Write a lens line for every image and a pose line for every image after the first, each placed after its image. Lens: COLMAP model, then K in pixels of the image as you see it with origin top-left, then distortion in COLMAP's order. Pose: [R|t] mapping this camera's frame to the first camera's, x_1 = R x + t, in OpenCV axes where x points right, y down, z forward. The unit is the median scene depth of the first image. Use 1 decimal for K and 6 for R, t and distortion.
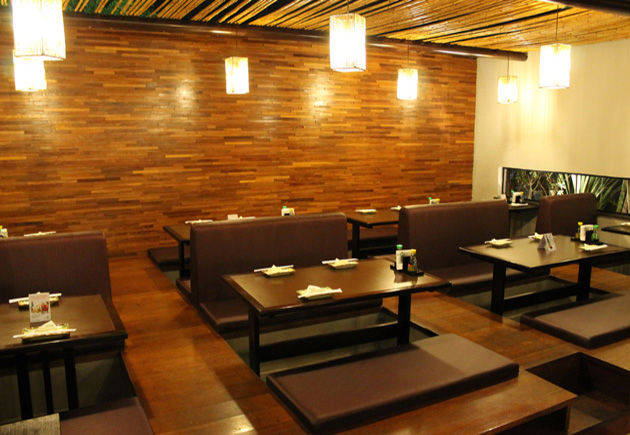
lens RADIAL K [[548.5, 0, 311.0], [0, 548.5, 219.2], [0, 0, 1]] dist [-0.128075, 0.101430]
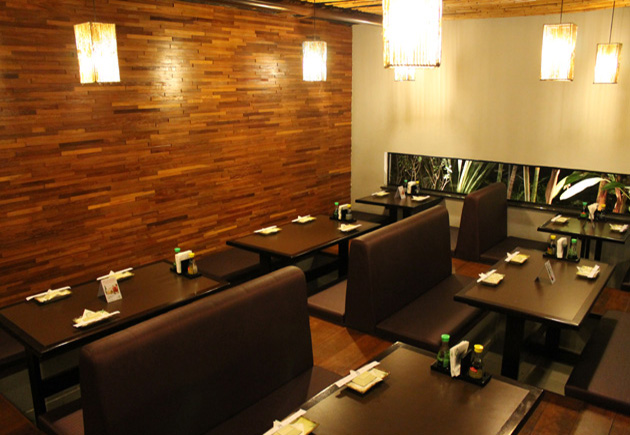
lens RADIAL K [[548.5, 0, 318.8], [0, 548.5, 218.6], [0, 0, 1]] dist [-0.128075, 0.101430]
pose [[0.918247, -0.098762, 0.383494, -0.113026], [0.070190, 0.993659, 0.087833, -0.084888], [-0.389737, -0.053735, 0.919357, 0.250934]]
